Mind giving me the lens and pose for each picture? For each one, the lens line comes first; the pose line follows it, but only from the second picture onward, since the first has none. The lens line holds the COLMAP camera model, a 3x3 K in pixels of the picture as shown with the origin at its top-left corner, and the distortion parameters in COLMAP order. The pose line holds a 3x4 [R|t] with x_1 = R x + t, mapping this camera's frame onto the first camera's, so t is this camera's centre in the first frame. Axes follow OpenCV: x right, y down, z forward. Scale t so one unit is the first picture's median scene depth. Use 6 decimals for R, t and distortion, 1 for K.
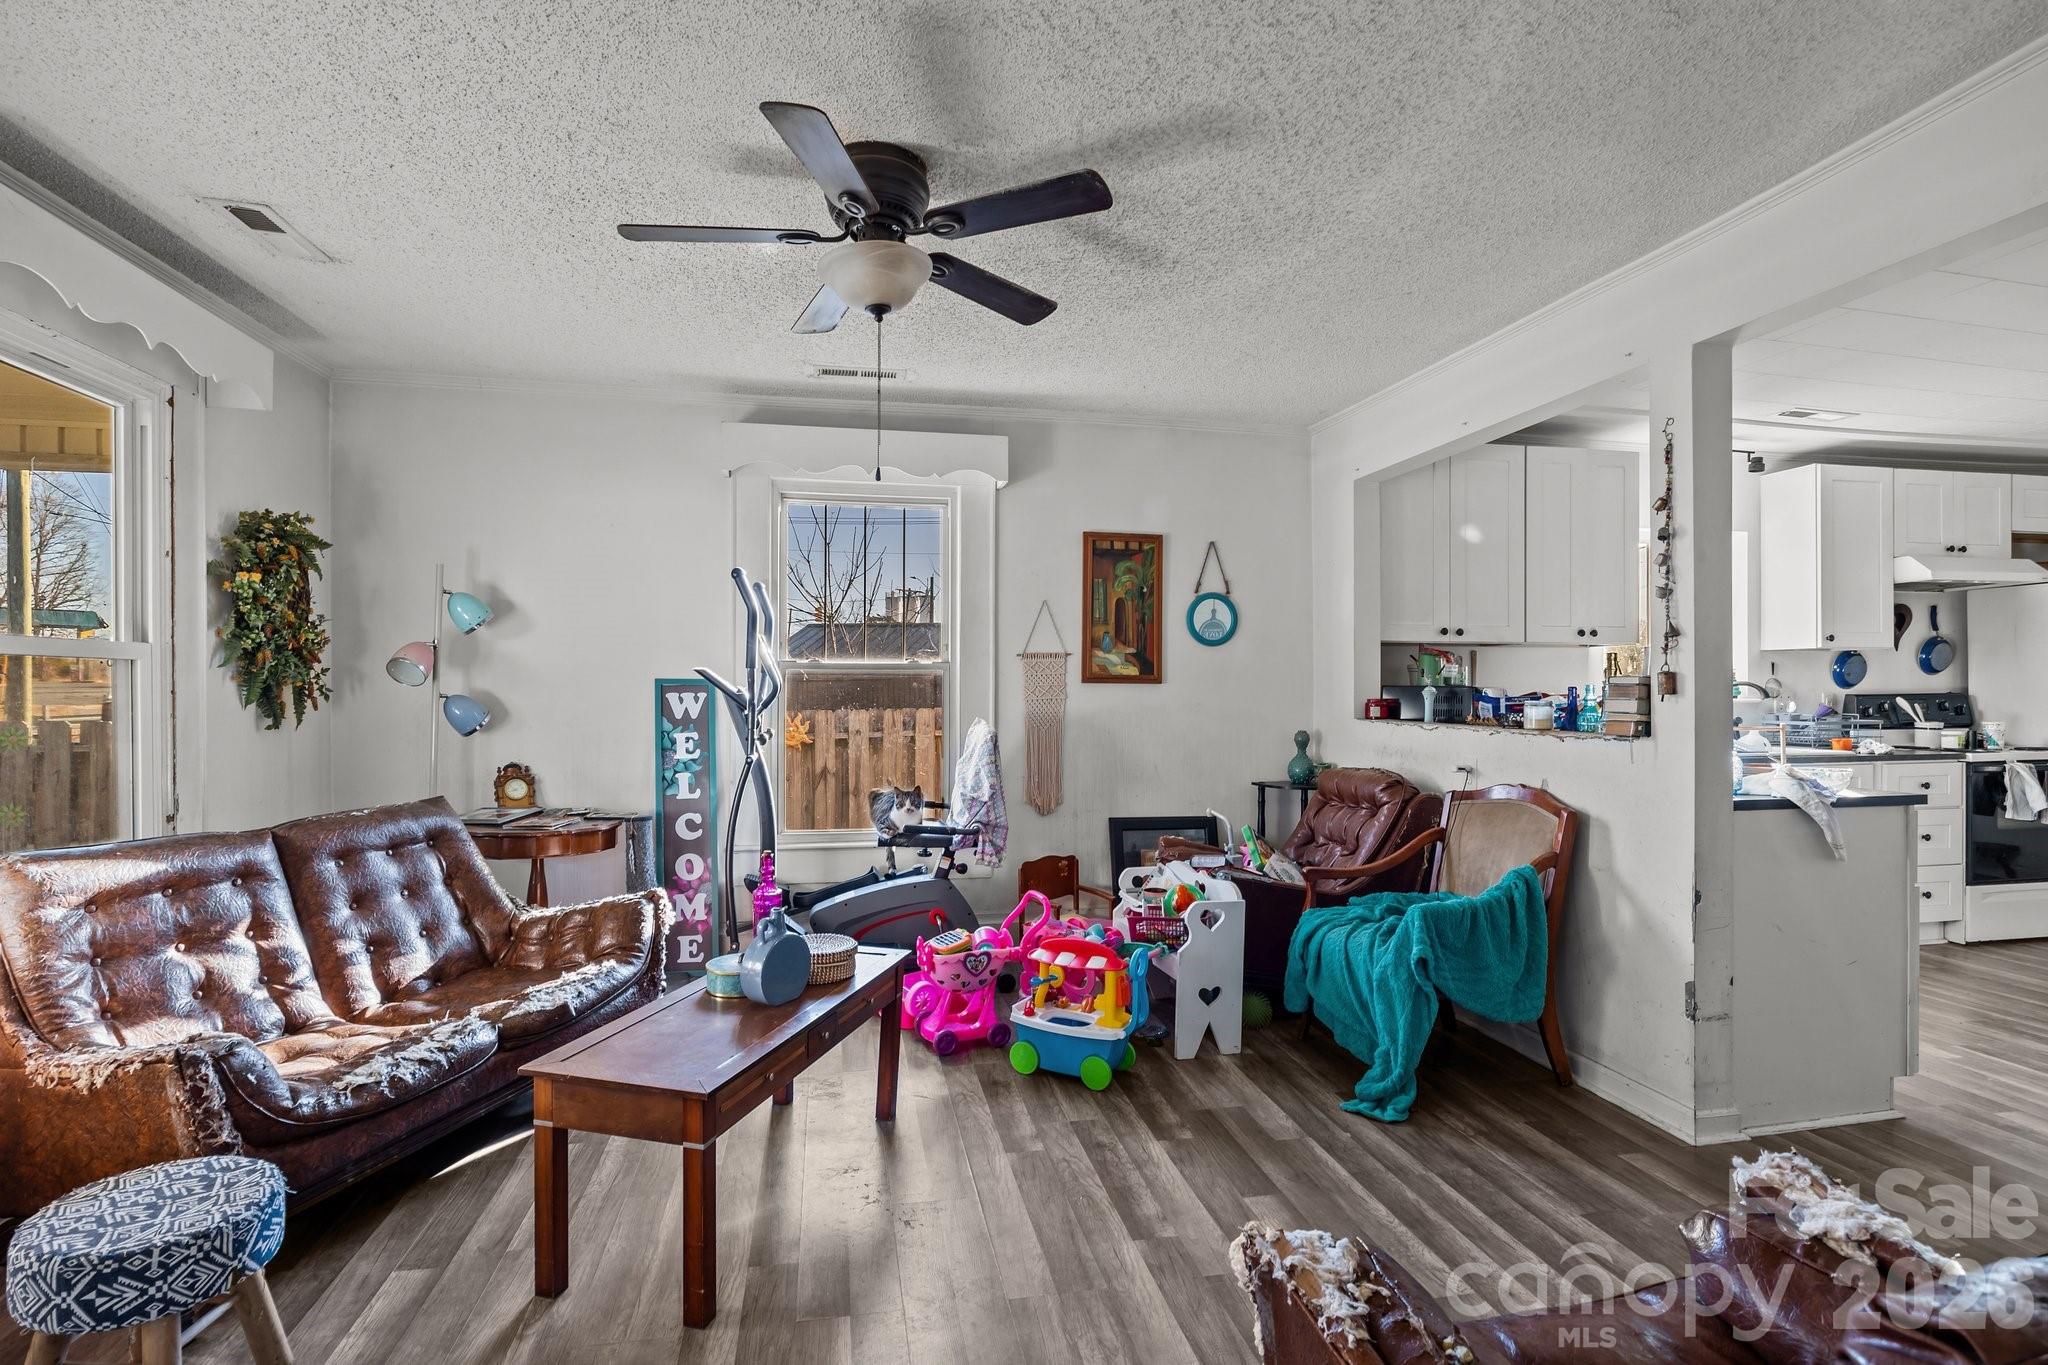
lens RADIAL K [[1025.7, 0, 1003.6], [0, 1025.7, 685.0], [0, 0, 1]] dist [-0.012635, 0.000704]
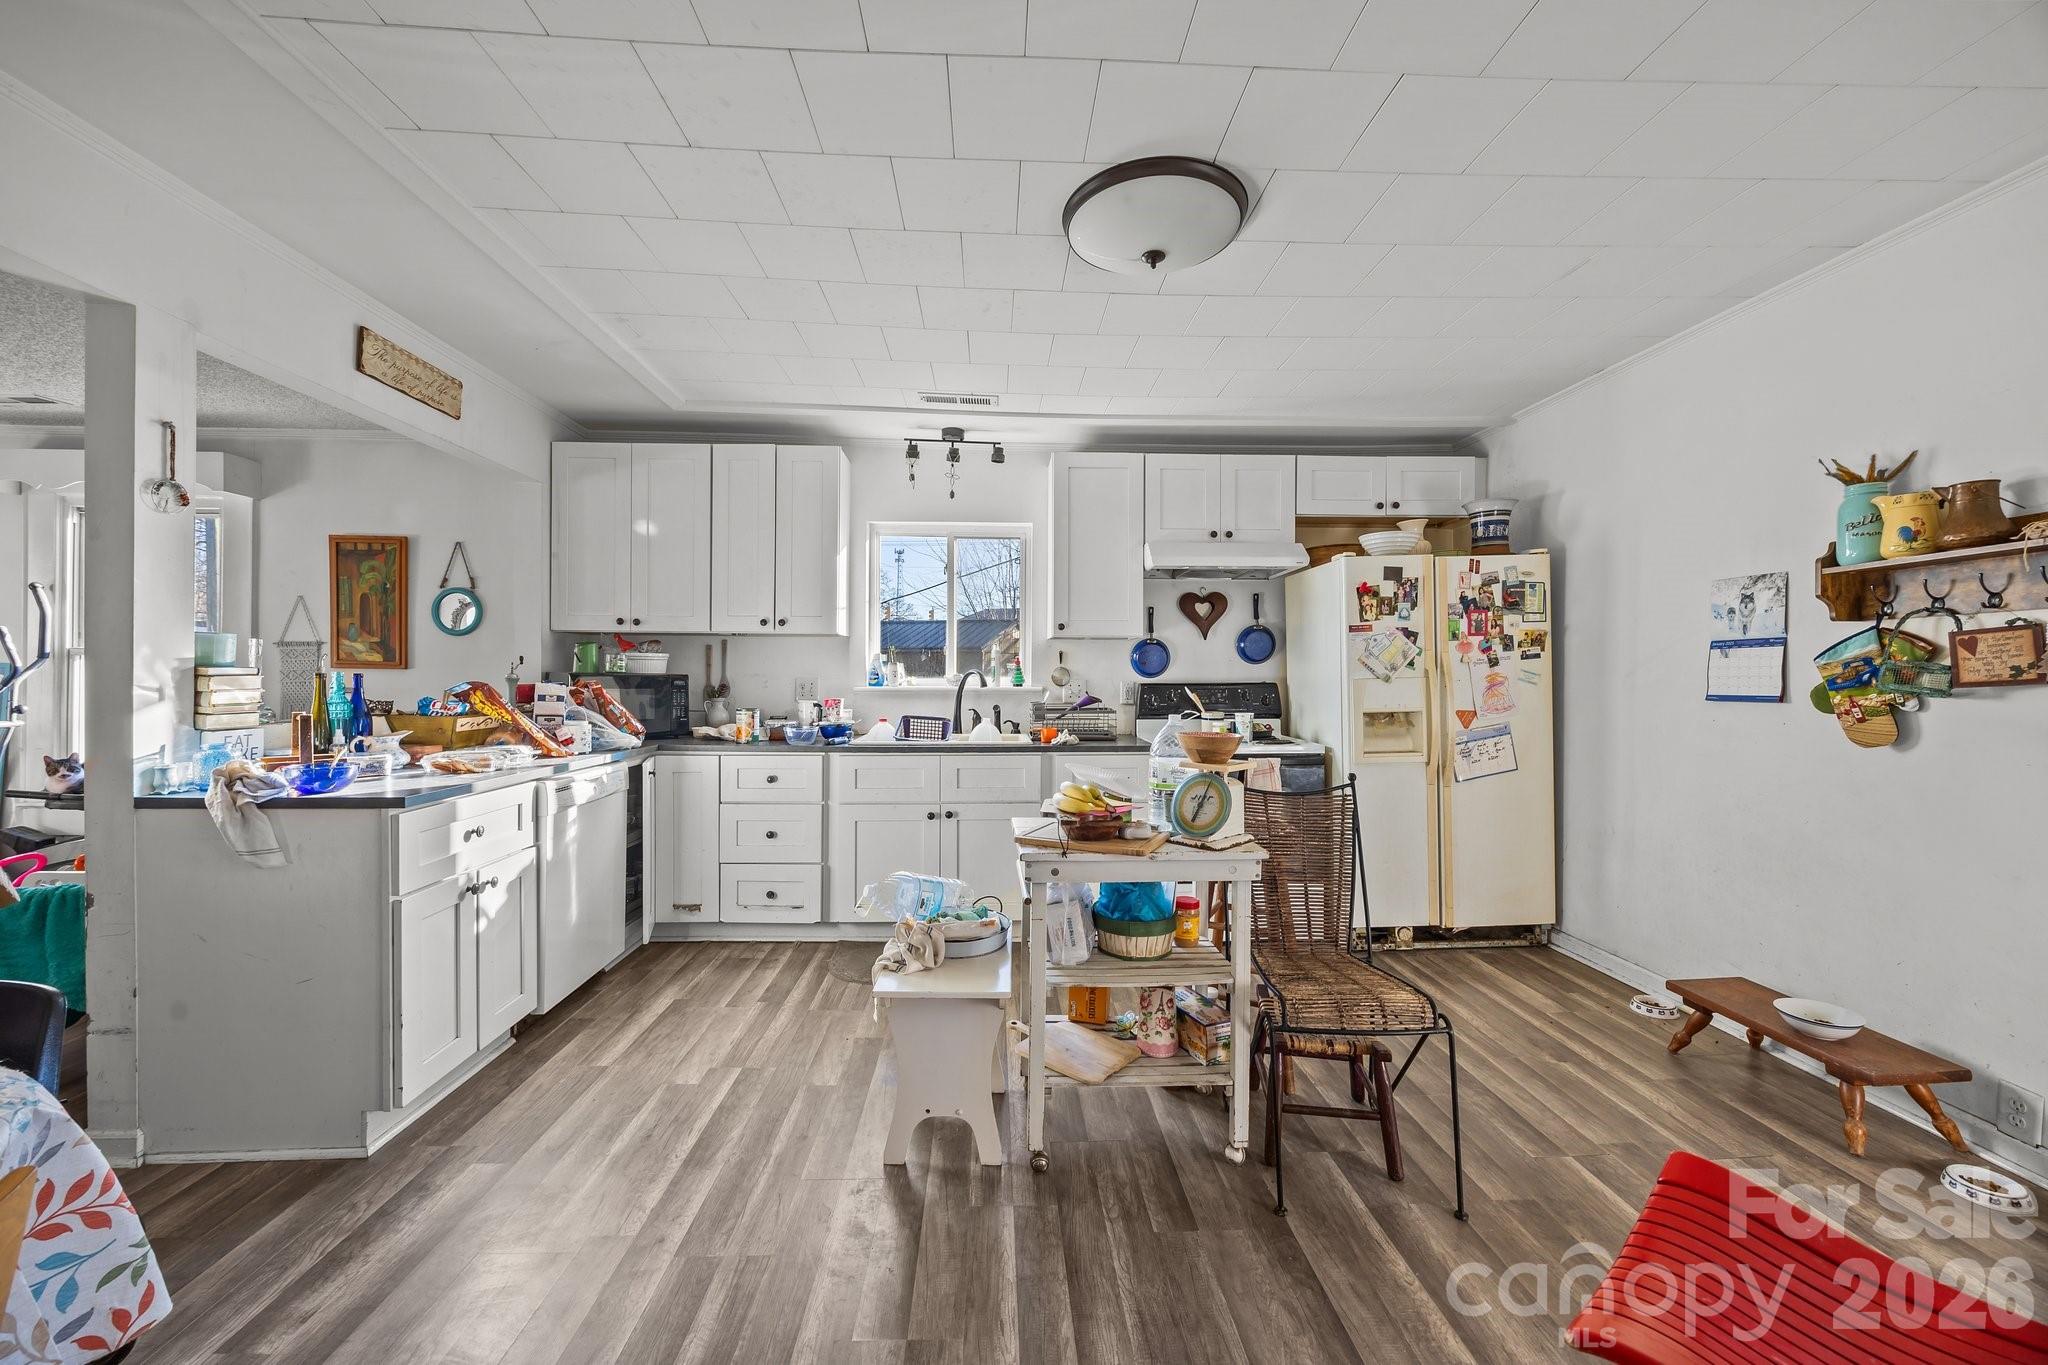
lens RADIAL K [[781.2, 0, 1033.6], [0, 781.2, 662.9], [0, 0, 1]] dist [-0.003714, 0.000077]
pose [[0.989314, 0.001506, -0.145796, 0.962013], [-0.004467, 0.999790, -0.019986, 0.005981], [0.145735, 0.020424, 0.989113, 0.258078]]
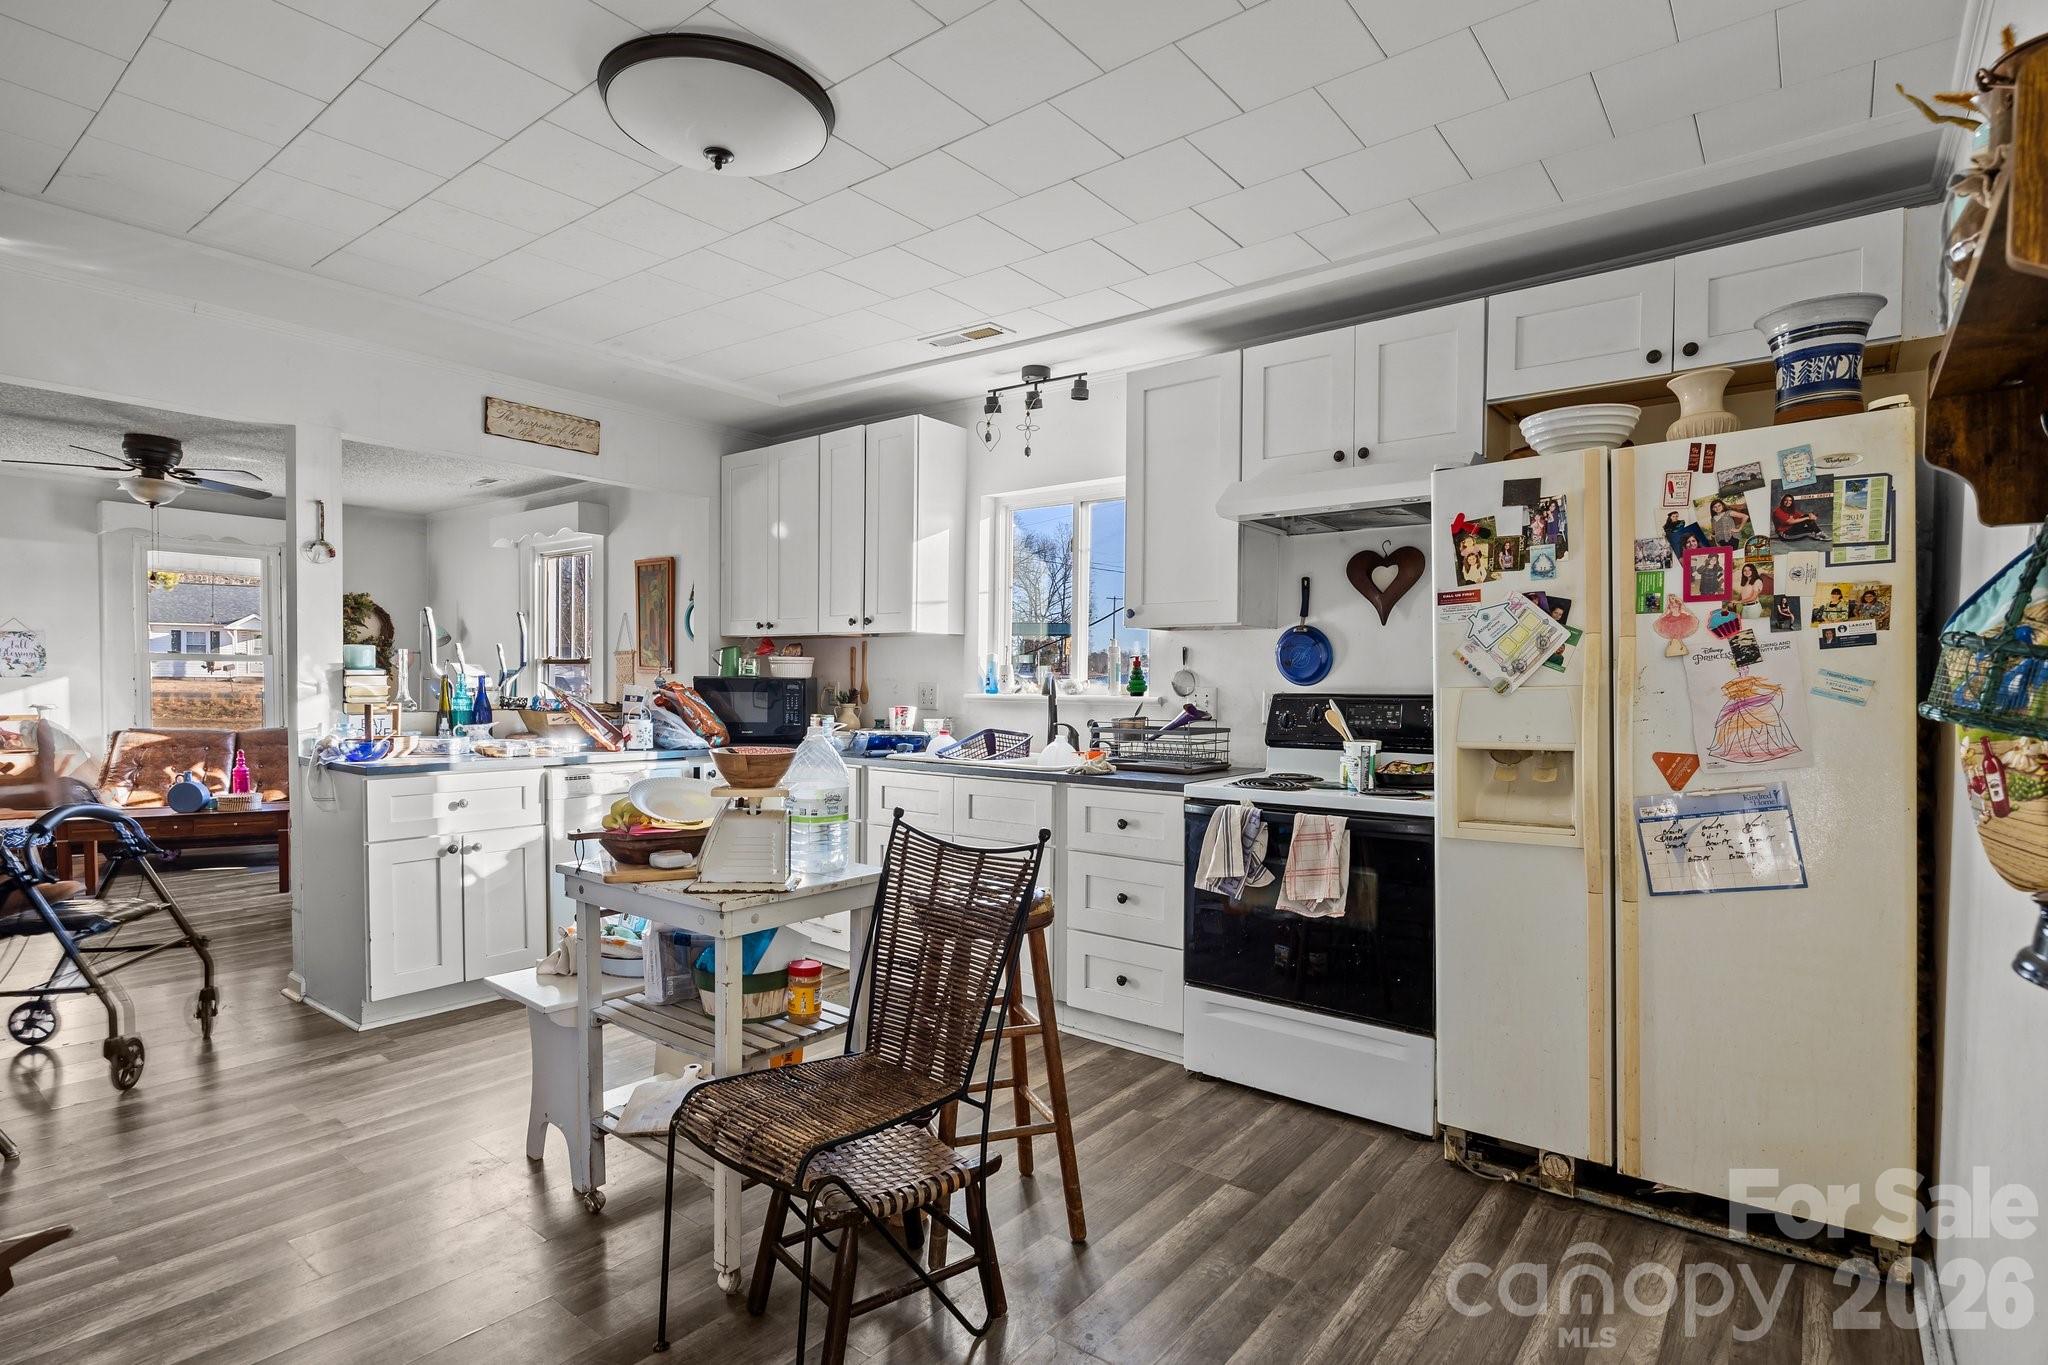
lens RADIAL K [[1025.7, 0, 1028.3], [0, 1025.7, 695.5], [0, 0, 1]] dist [-0.012635, 0.000704]
pose [[0.654133, 0.017363, -0.756180, 1.411454], [-0.013134, 0.999846, 0.011597, 0.005672], [0.756265, 0.002346, 0.654261, 0.503006]]
